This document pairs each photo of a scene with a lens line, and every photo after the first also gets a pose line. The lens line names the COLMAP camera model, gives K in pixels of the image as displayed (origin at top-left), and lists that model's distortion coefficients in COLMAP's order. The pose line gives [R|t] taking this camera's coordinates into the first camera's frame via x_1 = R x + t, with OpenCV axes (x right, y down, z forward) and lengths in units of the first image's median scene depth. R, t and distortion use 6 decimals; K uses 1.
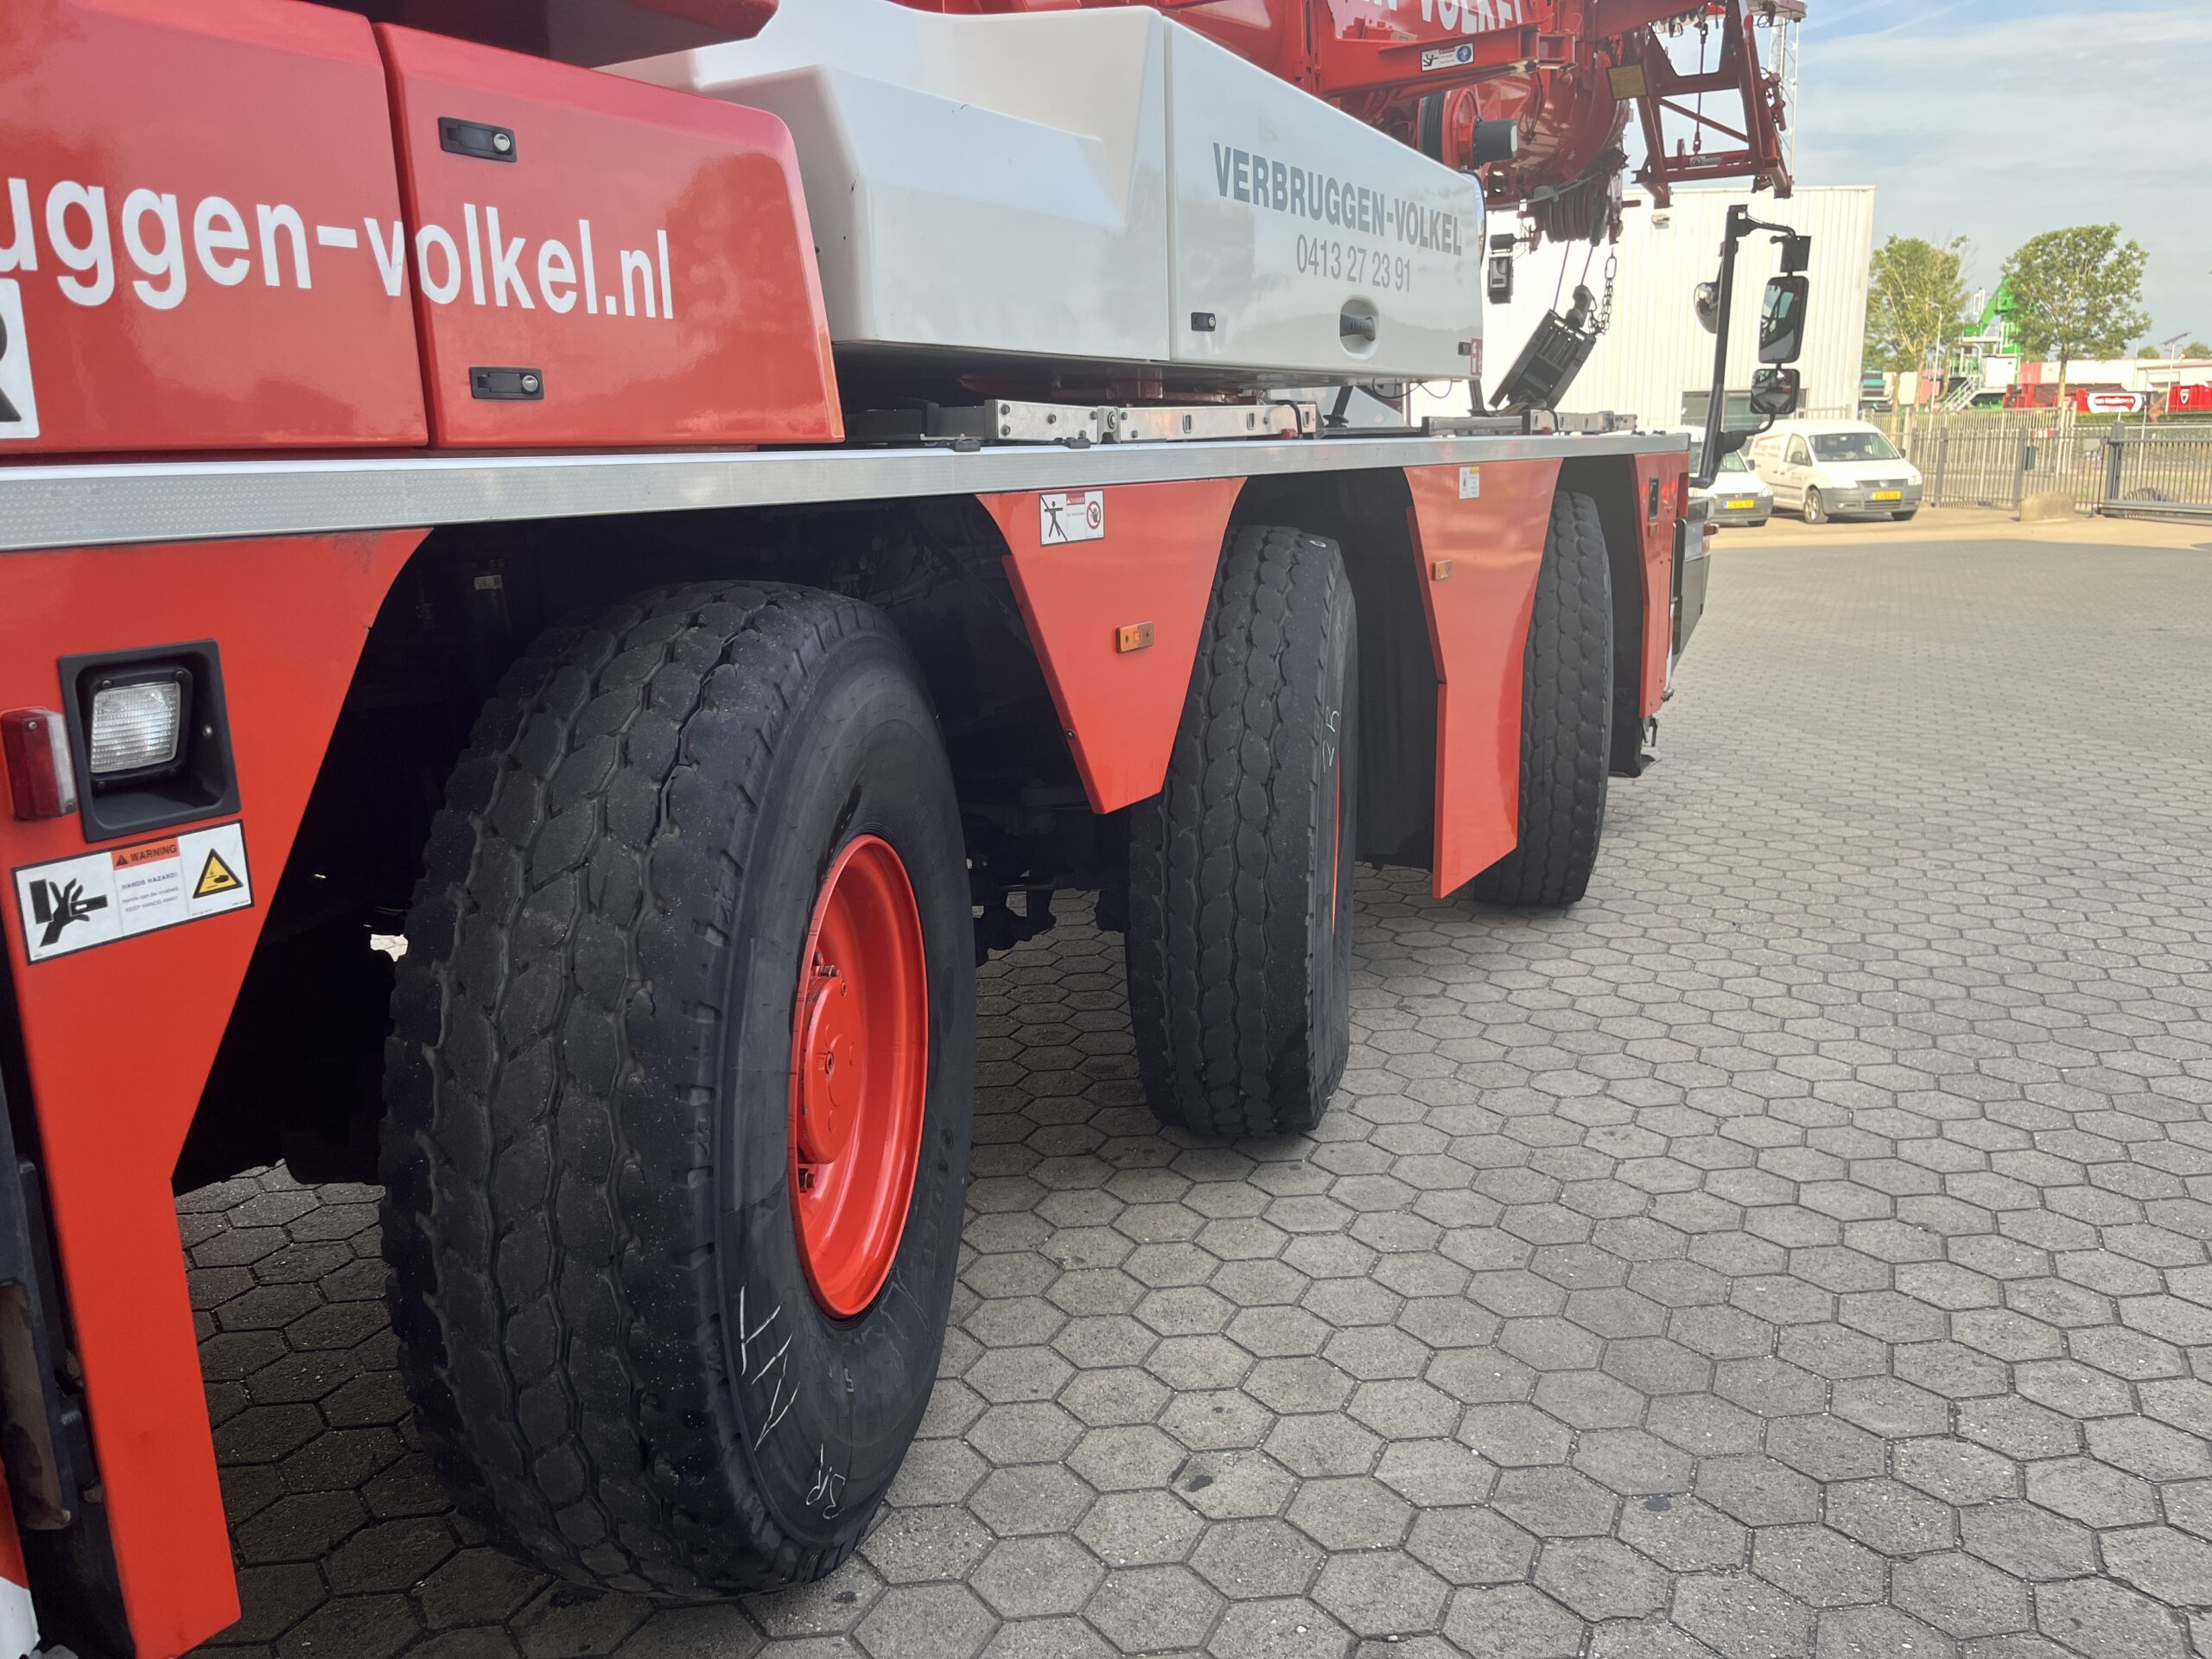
lens RADIAL K [[1667.5, 0, 1106.0], [0, 1667.5, 829.5], [0, 0, 1]] dist [0.073216, -0.115249]
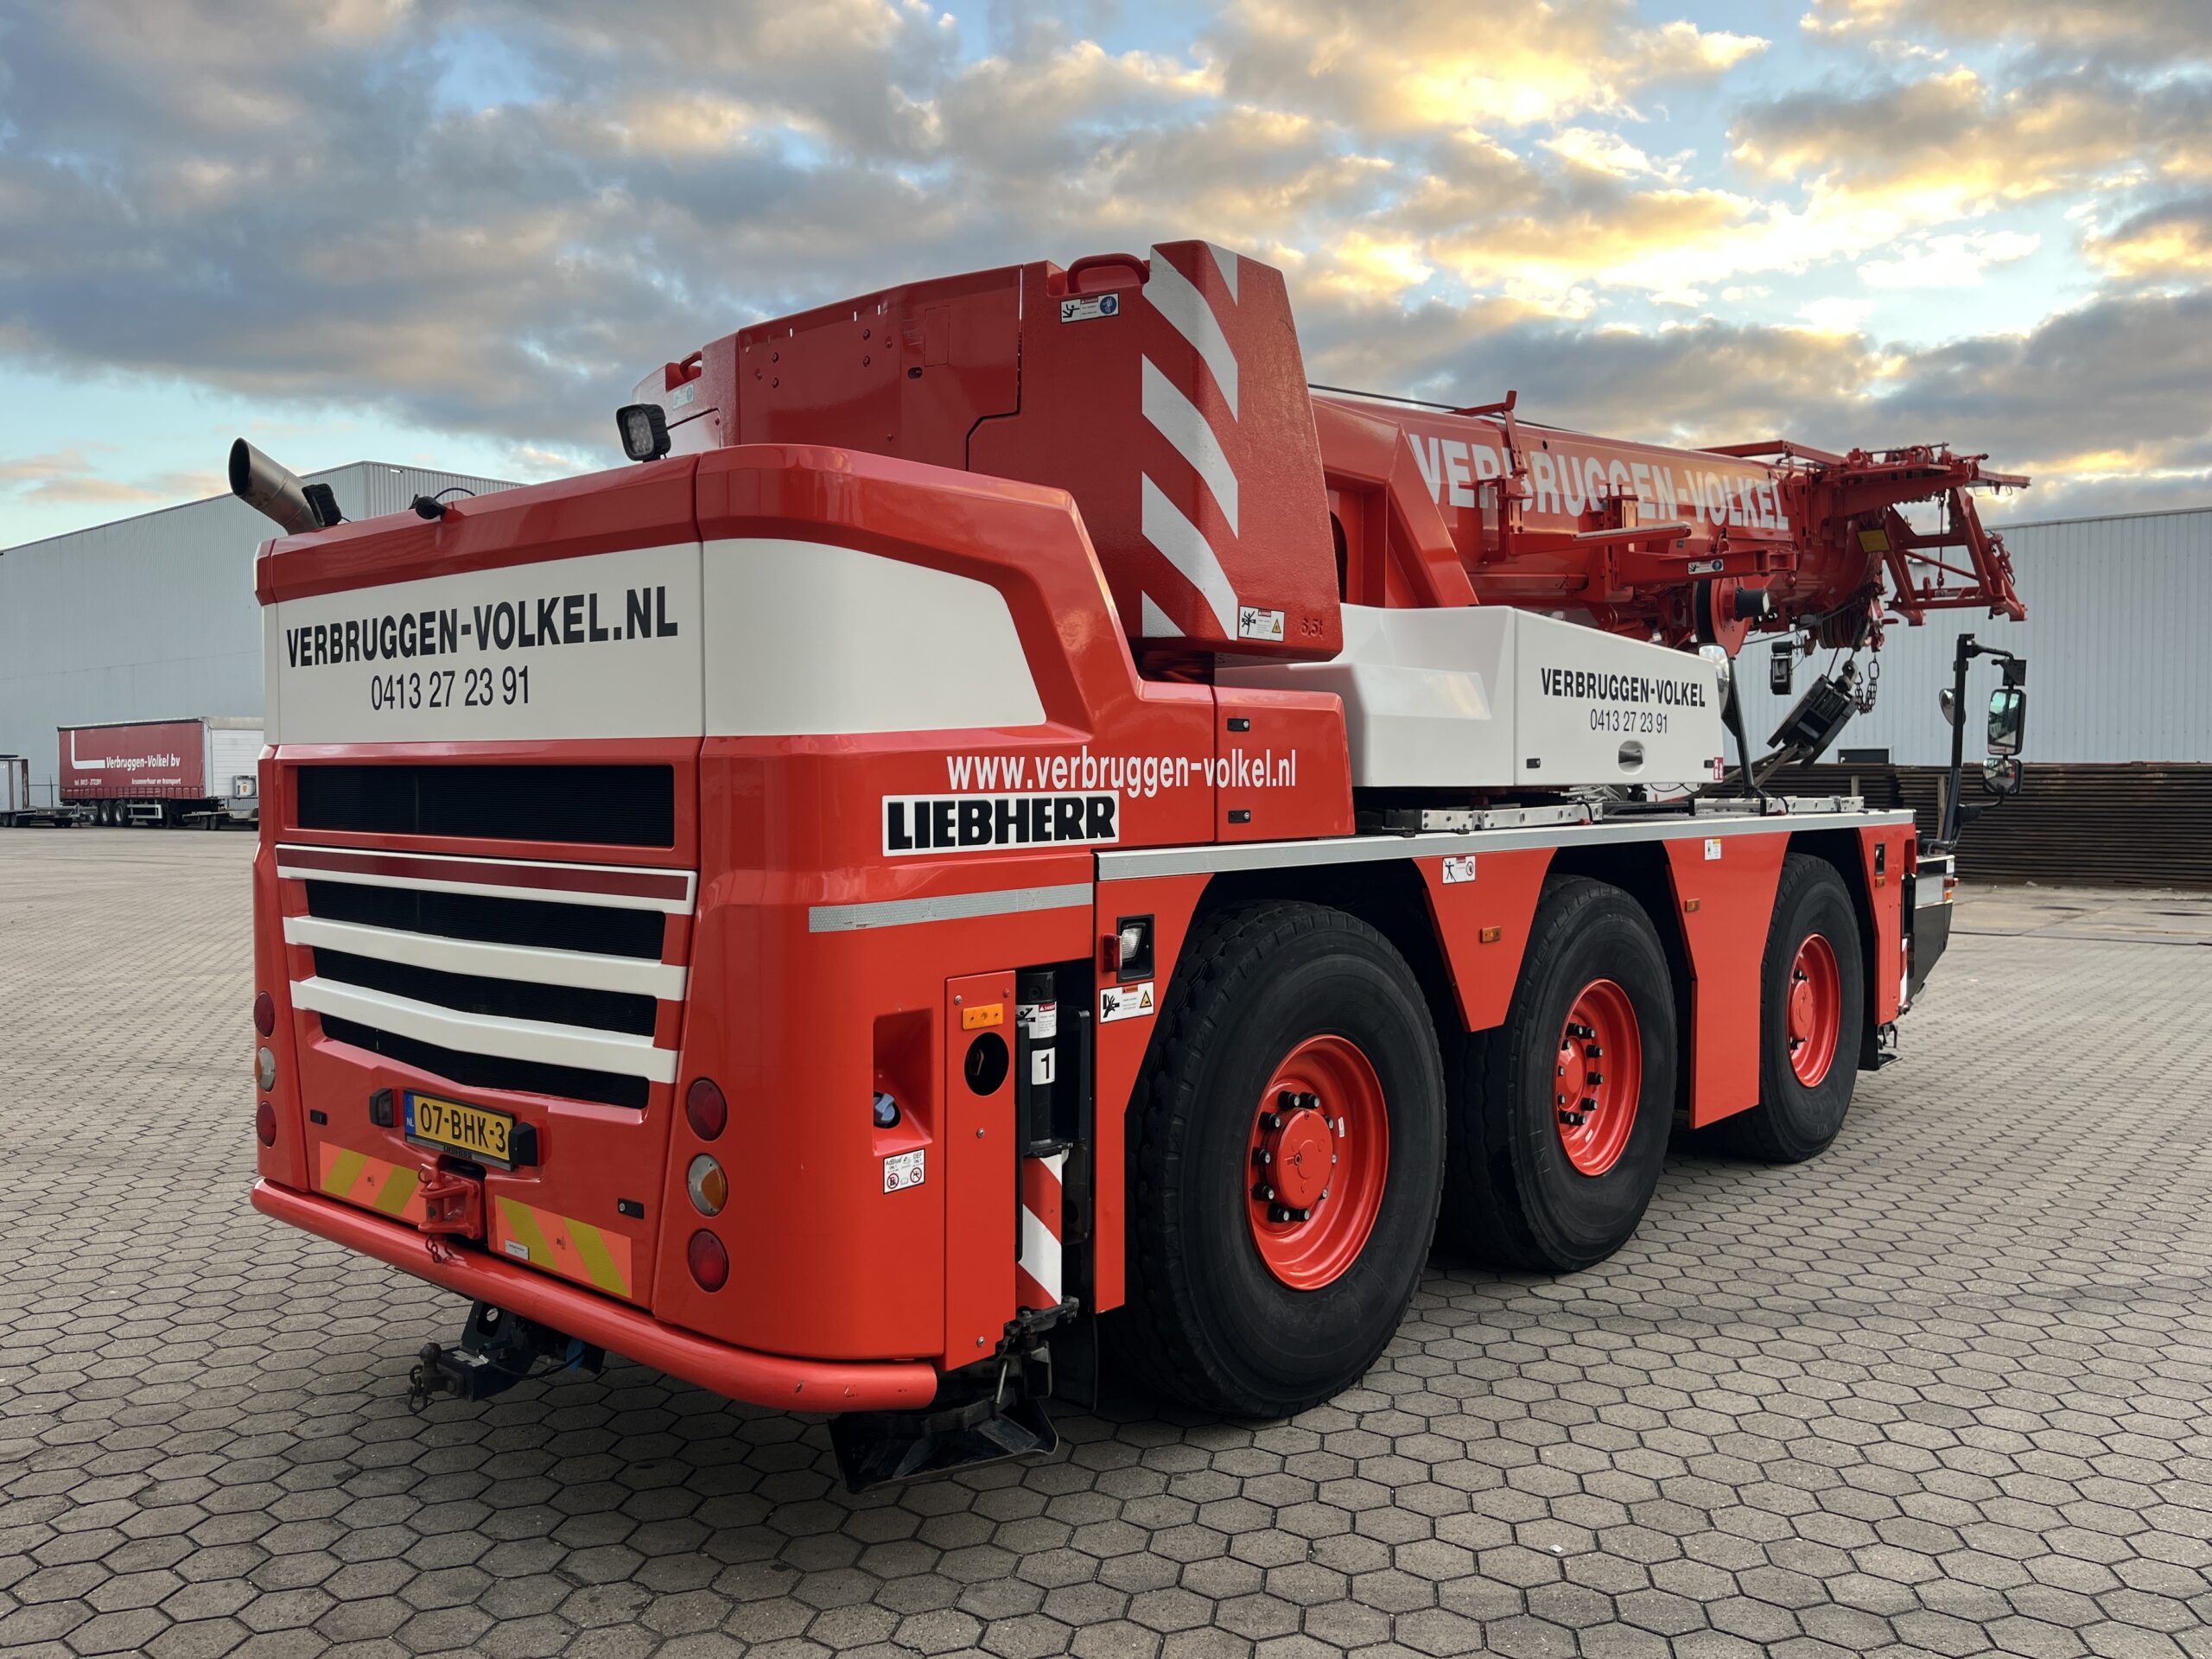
lens RADIAL K [[1705.6, 0, 1023.9], [0, 1705.6, 827.4], [0, 0, 1]] dist [-0.015343, -0.002227]
pose [[0.972786, 0.032757, -0.229380, -0.048516], [-0.074205, 0.981861, -0.174480, 0.114957], [0.219504, 0.186753, 0.957571, -0.797884]]
